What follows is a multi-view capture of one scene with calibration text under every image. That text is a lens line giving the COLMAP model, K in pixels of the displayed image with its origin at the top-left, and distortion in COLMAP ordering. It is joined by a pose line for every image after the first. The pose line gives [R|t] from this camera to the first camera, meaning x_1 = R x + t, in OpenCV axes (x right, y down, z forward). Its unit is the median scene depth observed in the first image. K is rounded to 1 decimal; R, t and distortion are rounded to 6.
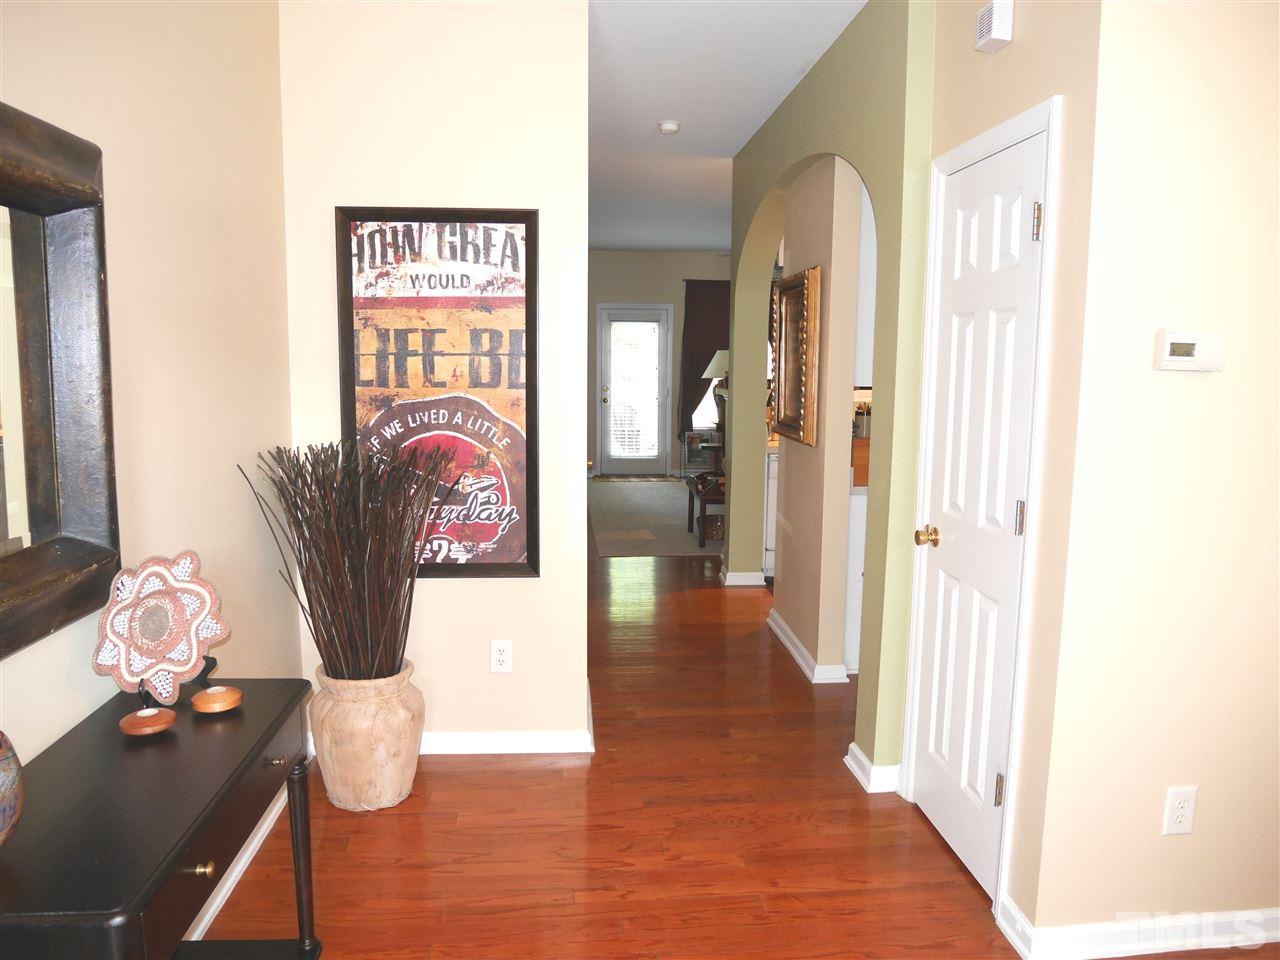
lens RADIAL K [[908.1, 0, 649.3], [0, 908.1, 477.5], [0, 0, 1]] dist [-0.081733, 0.030441]
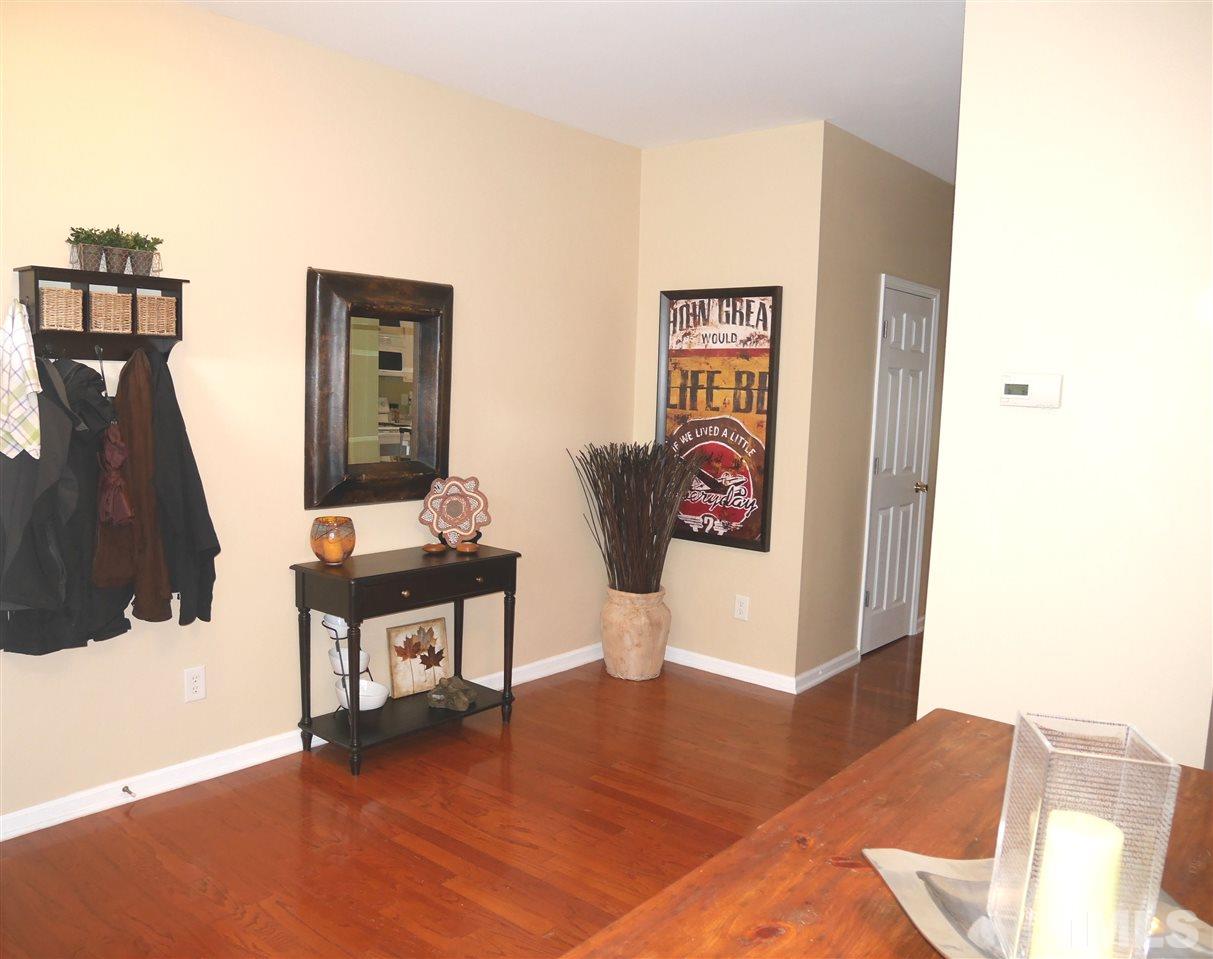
lens RADIAL K [[1002.7, 0, 606.5], [0, 1002.7, 479.5], [0, 0, 1]] dist [-0.000993, -0.000455]
pose [[0.713341, 0.081023, -0.696118, 0.779803], [-0.116280, 0.993210, -0.003555, 0.035740], [0.691103, 0.083481, 0.717919, -0.269070]]
